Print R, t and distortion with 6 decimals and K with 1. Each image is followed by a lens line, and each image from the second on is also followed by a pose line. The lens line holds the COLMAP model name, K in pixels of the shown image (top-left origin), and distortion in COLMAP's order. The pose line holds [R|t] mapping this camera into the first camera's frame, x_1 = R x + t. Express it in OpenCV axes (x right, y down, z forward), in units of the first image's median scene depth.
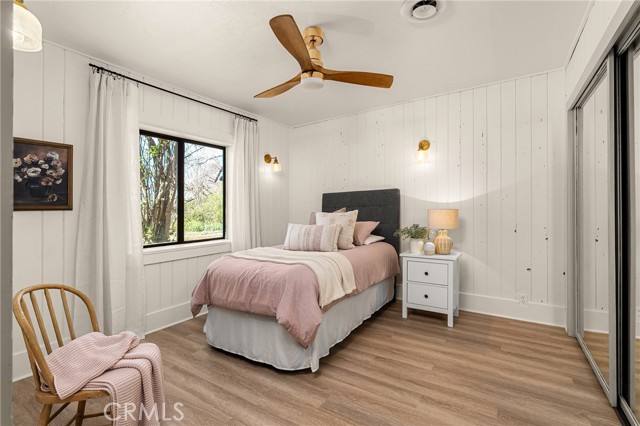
lens RADIAL K [[305.3, 0, 320.2], [0, 305.3, 208.6], [0, 0, 1]] dist [-0.000339, 0.000118]
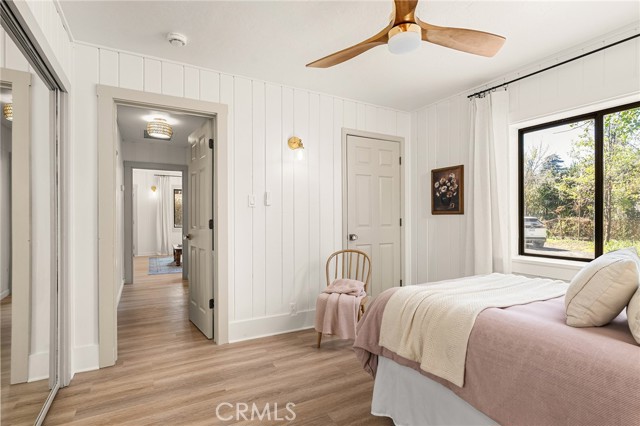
lens RADIAL K [[319.4, 0, 320.0], [0, 319.4, 215.1], [0, 0, 1]] dist [0.001996, 0.000194]
pose [[-0.457353, -0.002233, -0.889282, 0.716123], [0.003762, 0.999983, -0.004445, 0.013028], [0.889277, -0.005378, -0.457337, 1.116736]]
